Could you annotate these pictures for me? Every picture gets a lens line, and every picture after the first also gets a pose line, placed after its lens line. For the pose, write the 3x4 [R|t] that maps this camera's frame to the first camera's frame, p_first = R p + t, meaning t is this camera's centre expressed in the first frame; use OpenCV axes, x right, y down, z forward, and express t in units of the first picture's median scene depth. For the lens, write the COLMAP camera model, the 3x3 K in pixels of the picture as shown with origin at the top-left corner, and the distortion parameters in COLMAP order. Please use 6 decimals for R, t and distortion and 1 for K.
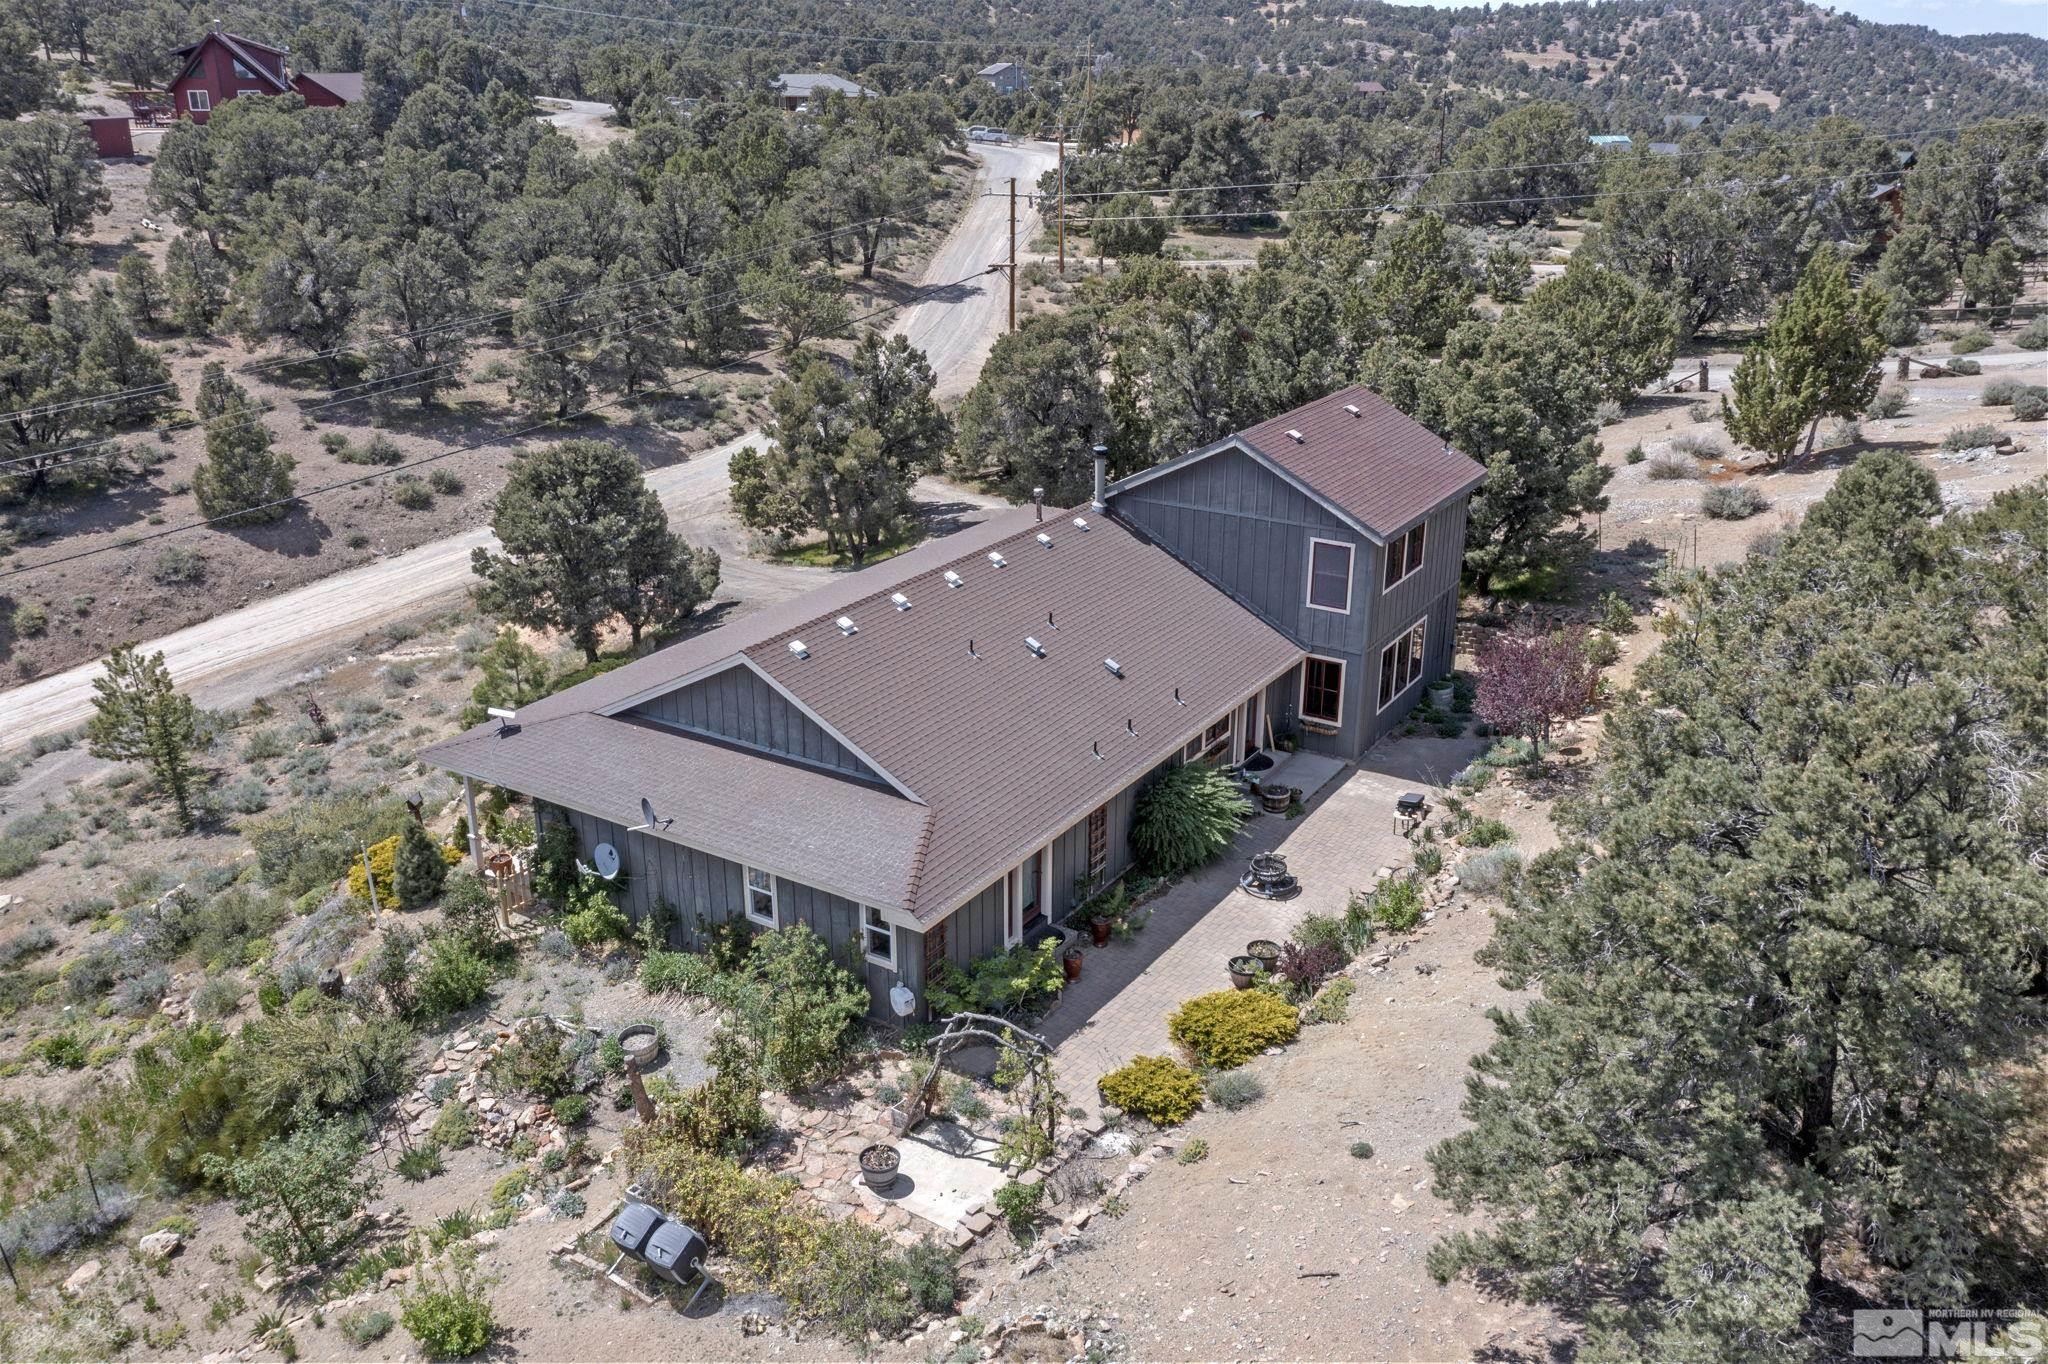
lens RADIAL K [[1603.2, 0, 1020.6], [0, 1603.2, 651.8], [0, 0, 1]] dist [-0.007905, 0.009585]
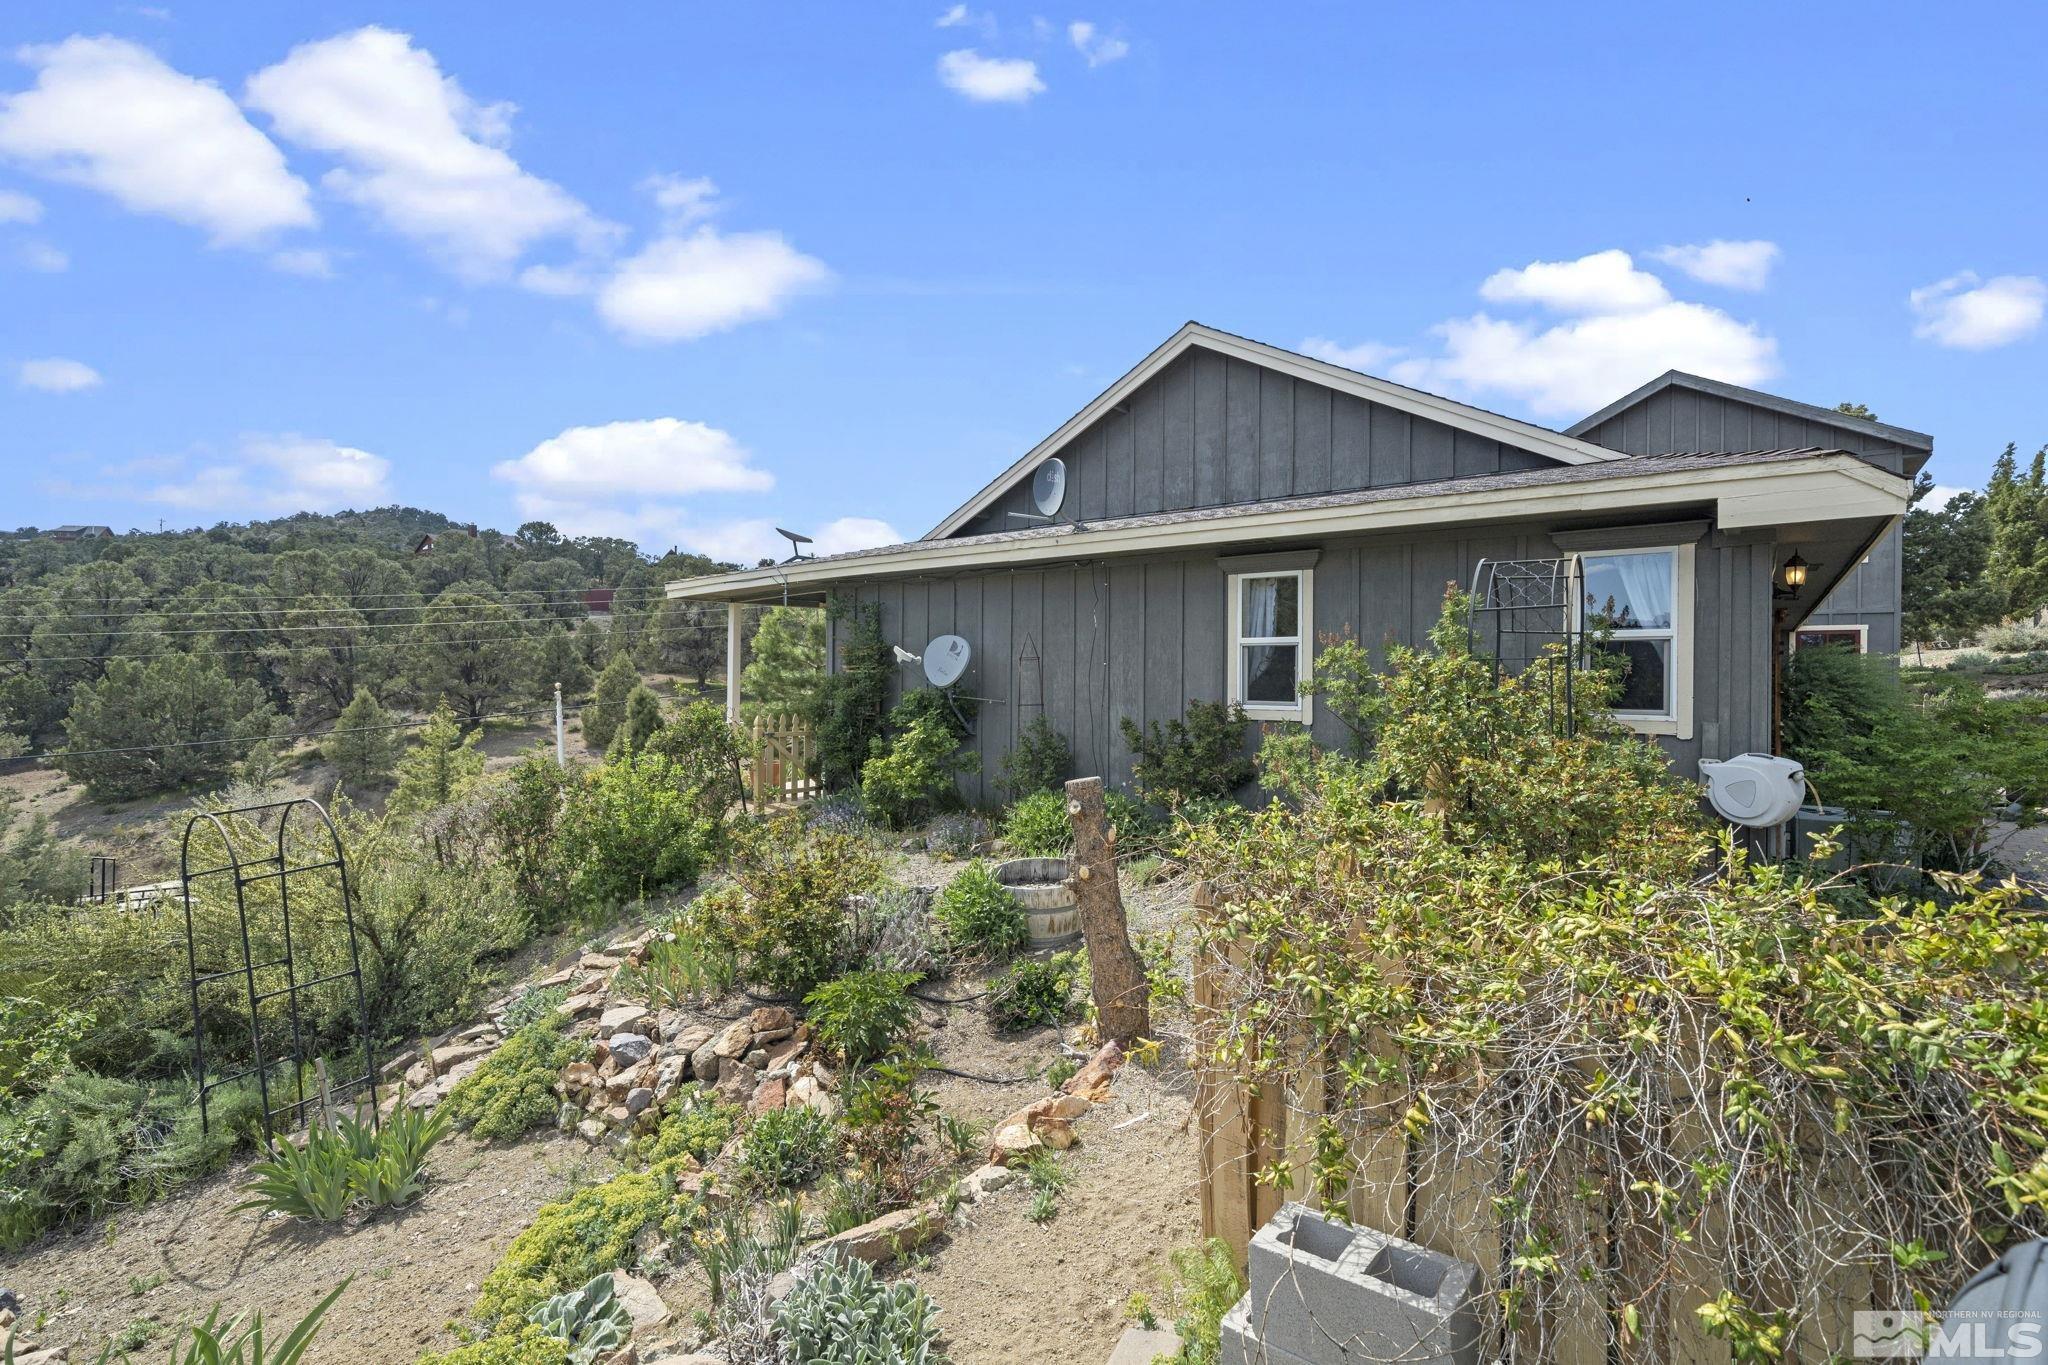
lens RADIAL K [[909.2, 0, 1024.0], [0, 909.2, 682.5], [0, 0, 1]] dist [0.000807, 0.000051]
pose [[0.996340, 0.012395, -0.084576, -0.233097], [-0.040807, 0.938377, -0.343196, 0.283548], [0.075110, 0.345391, 0.935448, 0.807692]]
